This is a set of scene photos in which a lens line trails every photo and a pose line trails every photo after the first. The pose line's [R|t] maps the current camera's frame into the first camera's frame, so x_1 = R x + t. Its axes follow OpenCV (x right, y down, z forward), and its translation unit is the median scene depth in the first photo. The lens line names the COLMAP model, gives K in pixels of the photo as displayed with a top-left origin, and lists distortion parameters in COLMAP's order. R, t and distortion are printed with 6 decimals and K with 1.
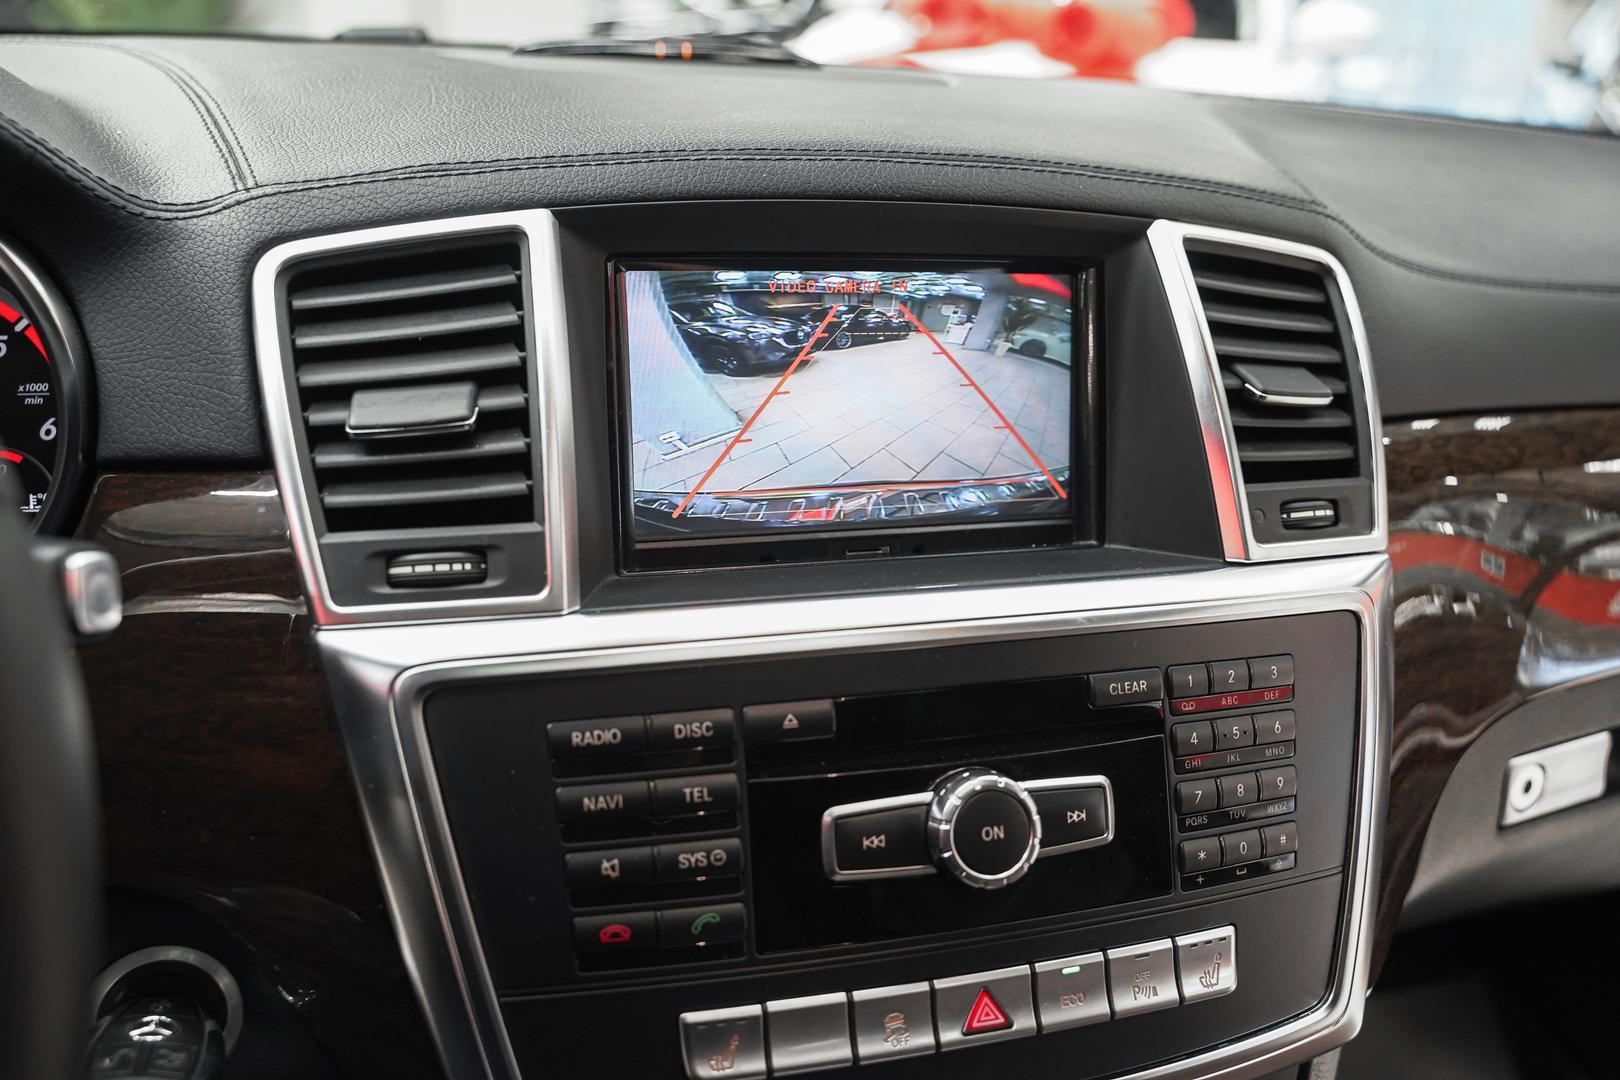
lens RADIAL K [[1330.1, 0, 795.6], [0, 1330.1, 521.1], [0, 0, 1]] dist [-0.004936, 0.005227]
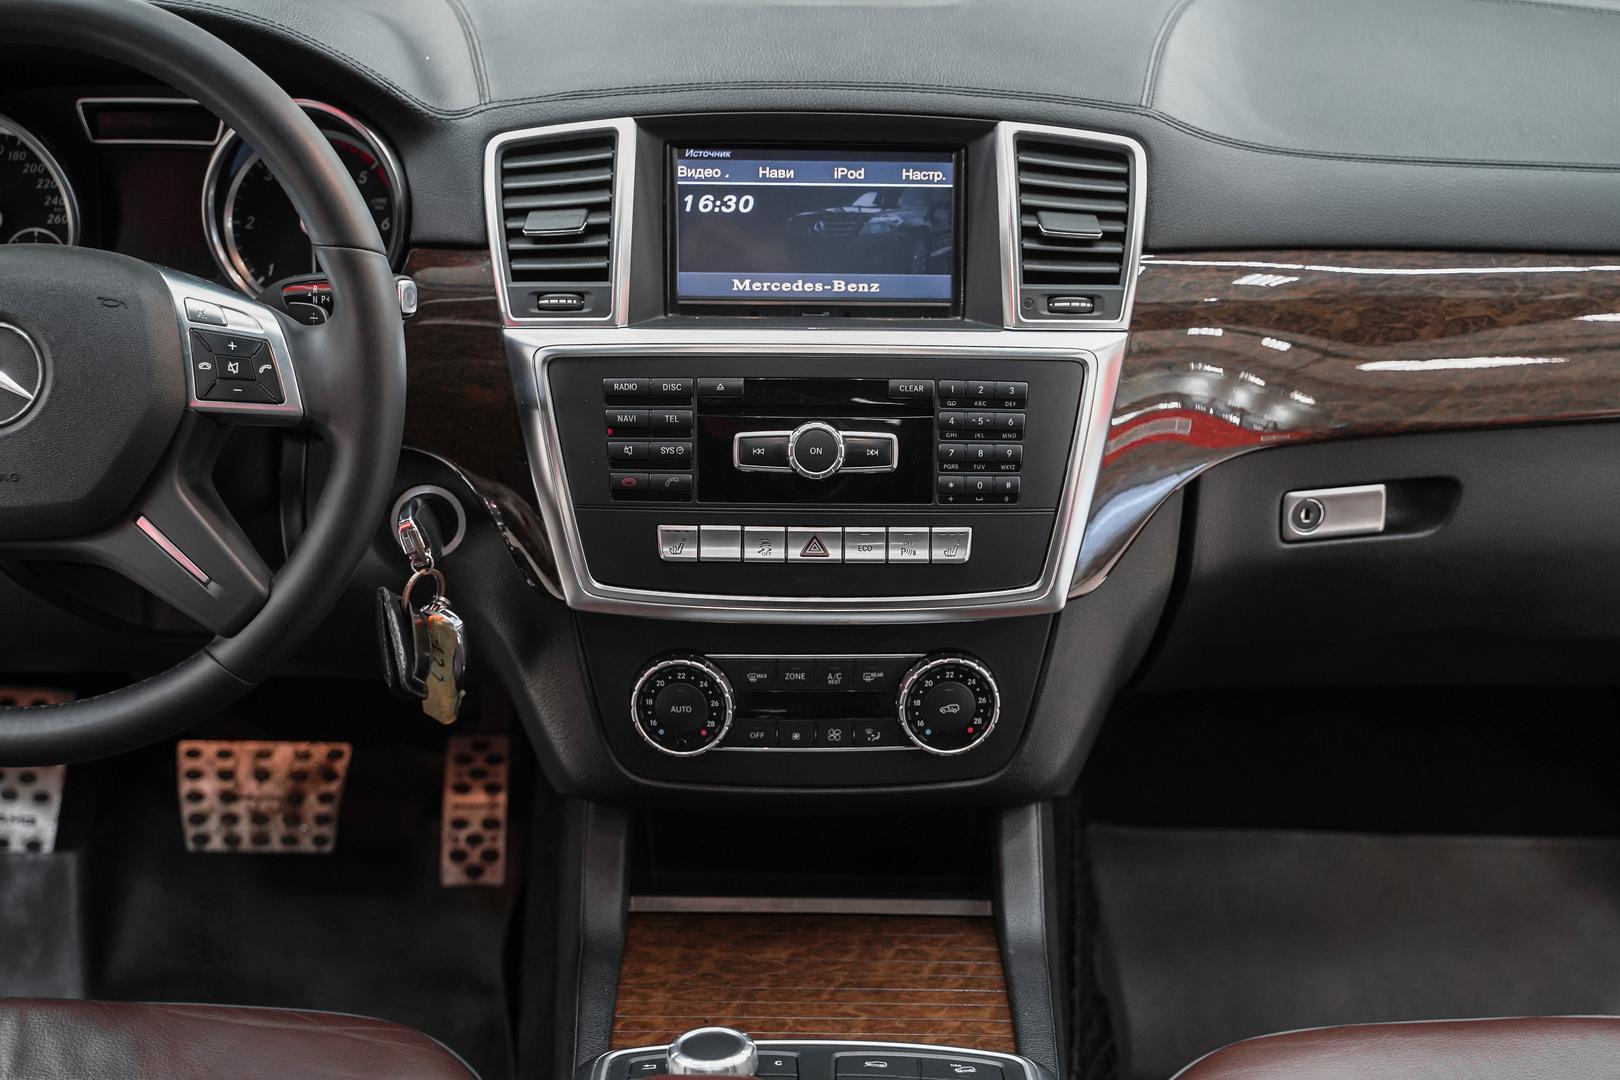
lens RADIAL K [[2161.2, 0, 822.9], [0, 2161.2, 538.5], [0, 0, 1]] dist [0.004206, 0.000000]
pose [[0.958803, 0.078258, -0.273081, 0.998271], [-0.057724, 0.994922, 0.082447, 0.095361], [0.278146, -0.063288, 0.958452, -1.983300]]
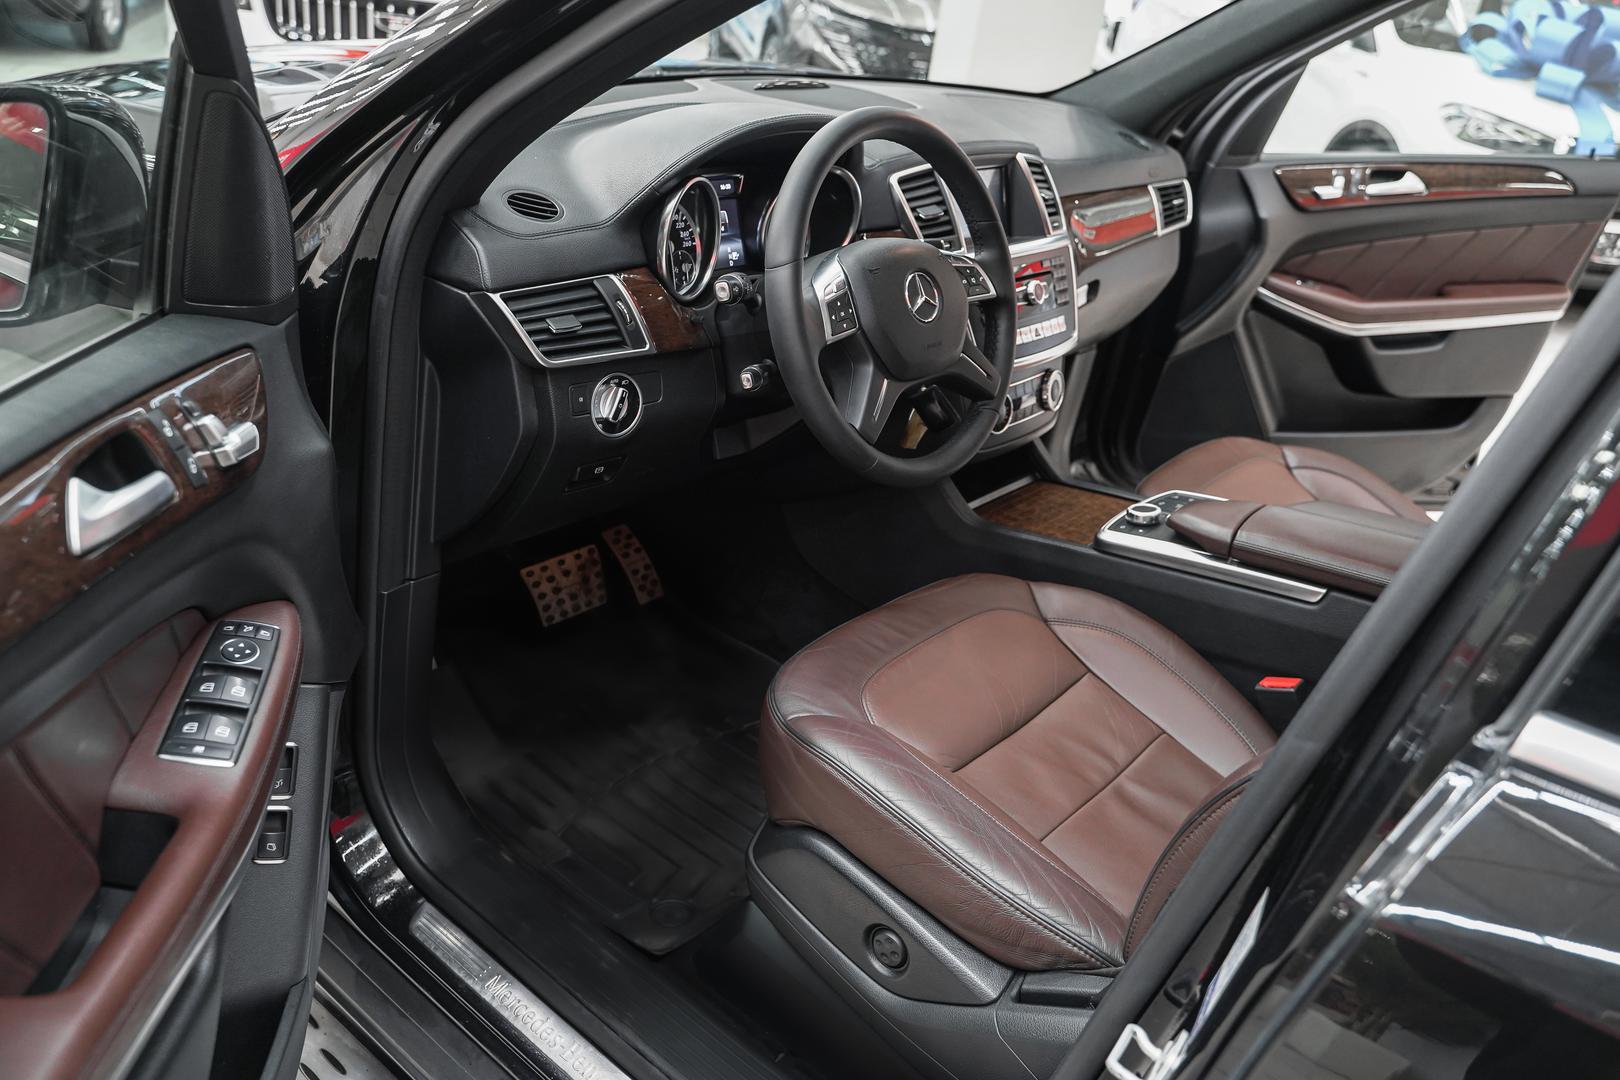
lens RADIAL K [[1330.1, 0, 801.2], [0, 1330.1, 536.5], [0, 0, 1]] dist [-0.004936, 0.005227]
pose [[0.835118, -0.199626, 0.512569, -3.143644], [0.124373, 0.976219, 0.177562, 0.135829], [-0.535825, -0.084536, 0.840086, -2.575260]]
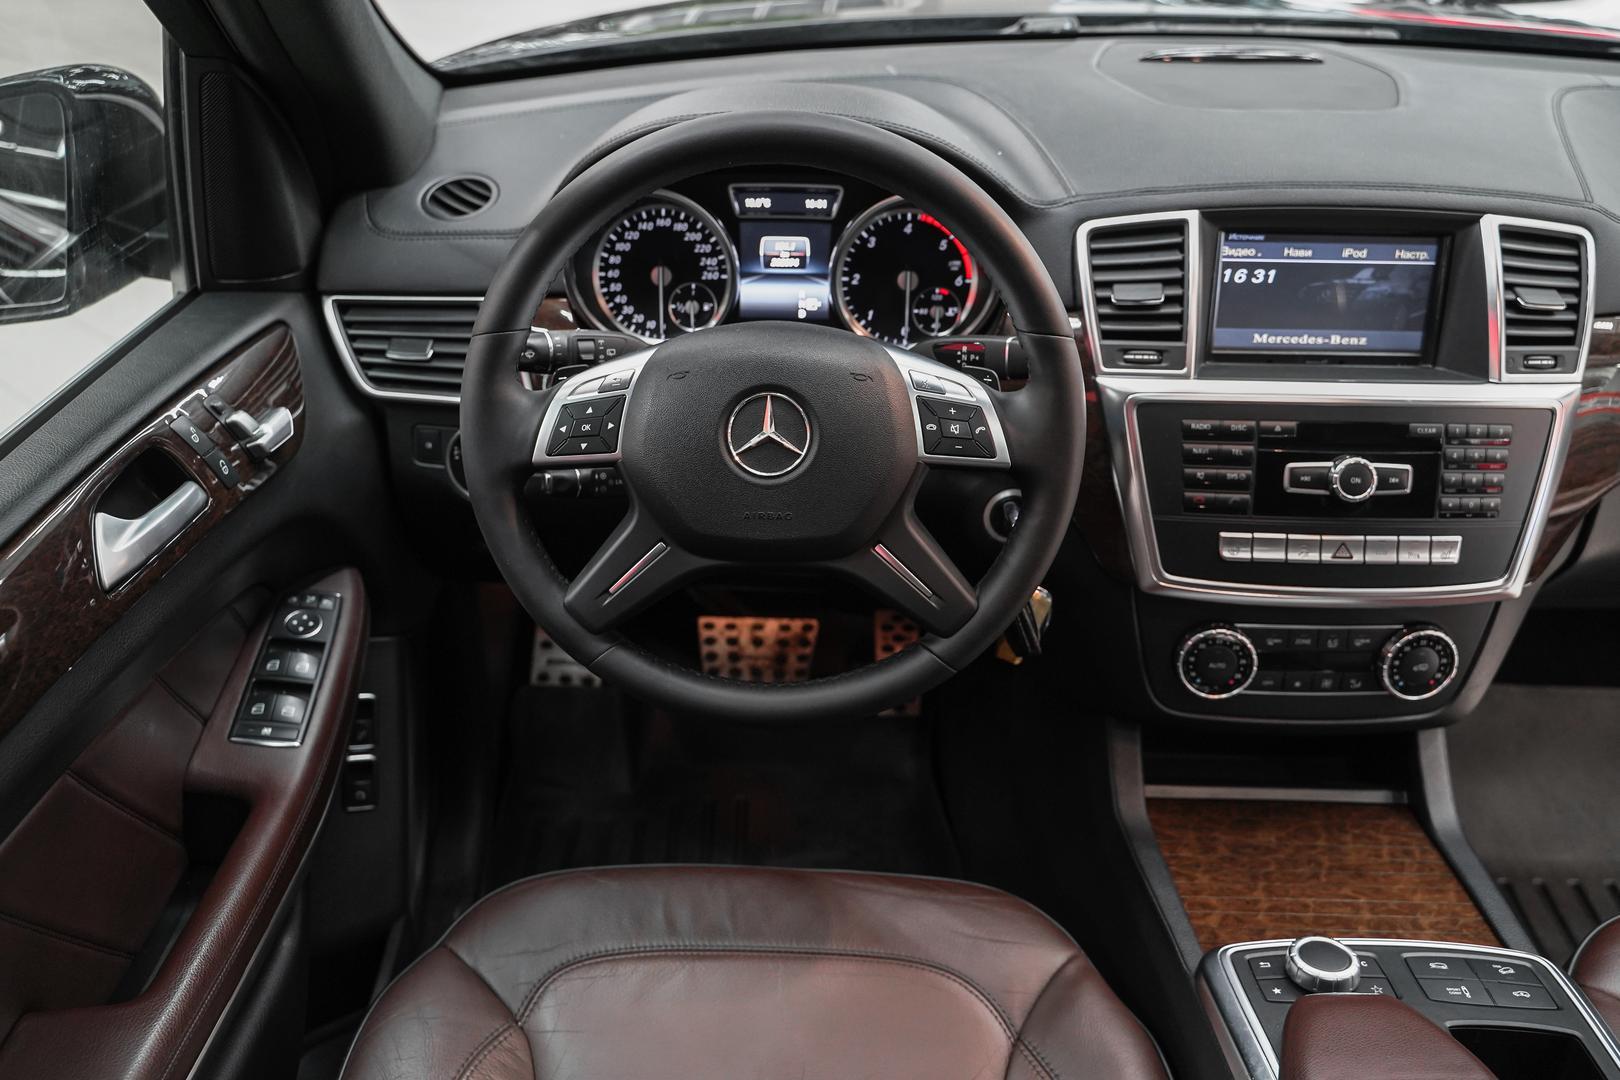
lens RADIAL K [[1330.1, 0, 803.8], [0, 1330.1, 531.1], [0, 0, 1]] dist [-0.004936, 0.005227]
pose [[0.951604, 0.120746, -0.282612, -0.120200], [-0.064847, 0.977770, 0.199400, -0.103663], [0.300406, -0.171423, 0.938281, -1.646341]]
